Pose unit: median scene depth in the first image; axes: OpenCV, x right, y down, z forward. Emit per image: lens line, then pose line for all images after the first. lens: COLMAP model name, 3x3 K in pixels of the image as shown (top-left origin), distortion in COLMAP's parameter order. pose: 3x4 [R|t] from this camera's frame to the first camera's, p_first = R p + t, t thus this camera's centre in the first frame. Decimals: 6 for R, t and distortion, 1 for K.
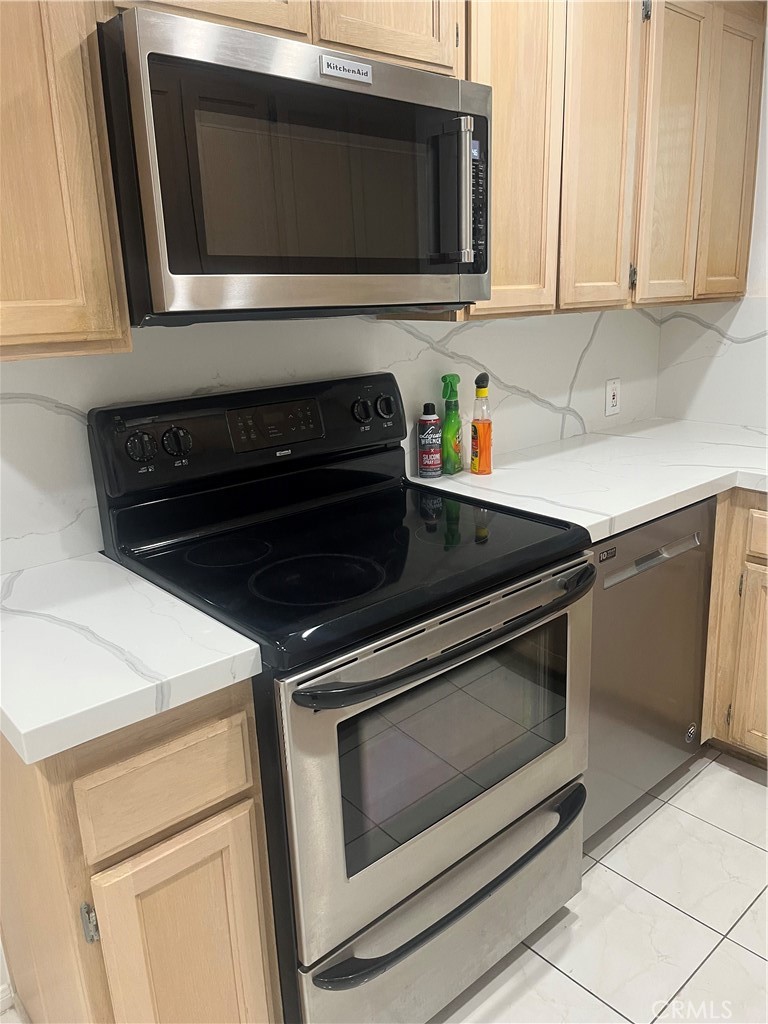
lens RADIAL K [[777.3, 0, 388.8], [0, 777.3, 506.5], [0, 0, 1]] dist [0.064351, -0.072677]
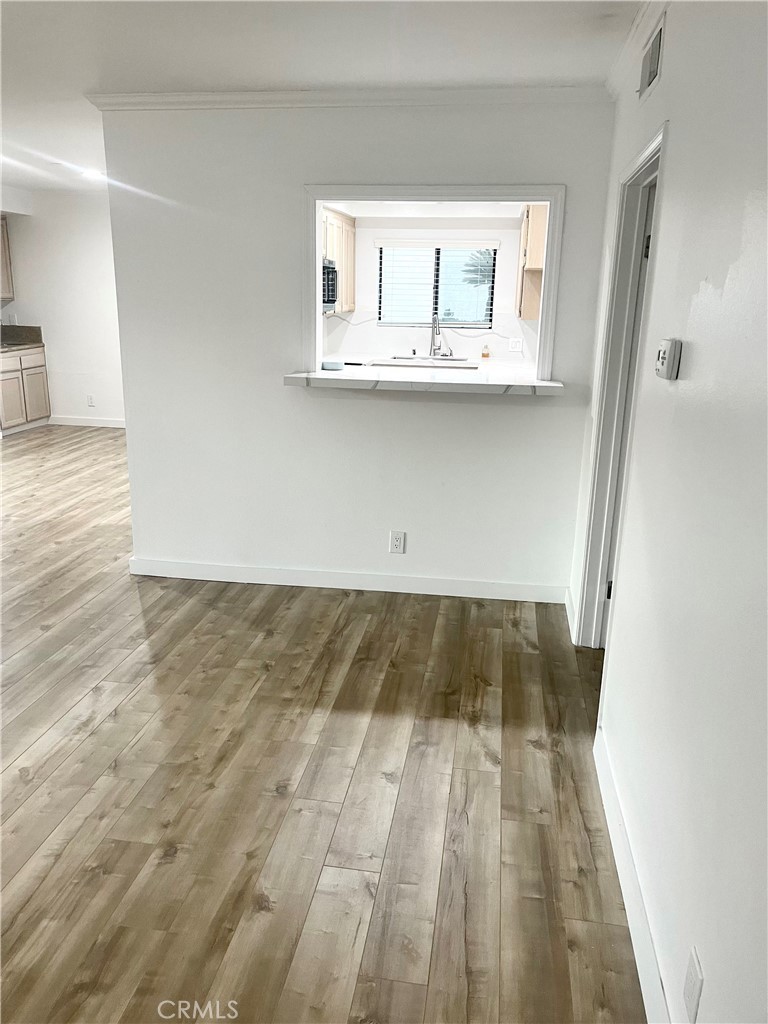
lens RADIAL K [[777.3, 0, 377.6], [0, 777.3, 508.3], [0, 0, 1]] dist [0.064351, -0.072677]
pose [[0.774663, -0.125388, 0.619819, -1.861287], [0.123916, 0.991242, 0.045652, 0.475288], [-0.620115, 0.041441, 0.783416, -1.810168]]
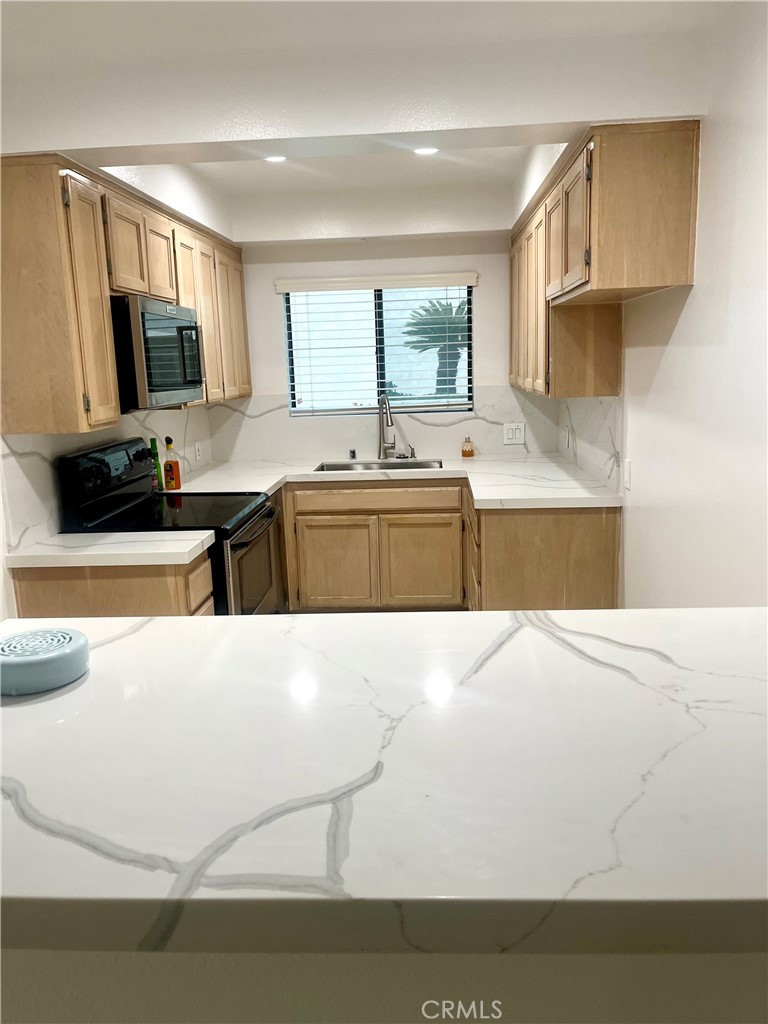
lens RADIAL K [[777.3, 0, 384.5], [0, 777.3, 510.1], [0, 0, 1]] dist [0.064351, -0.072677]
pose [[0.708834, -0.124426, 0.694315, -0.846206], [0.197723, 0.979906, -0.026252, 0.157287], [-0.677097, 0.155890, 0.719192, -0.691712]]
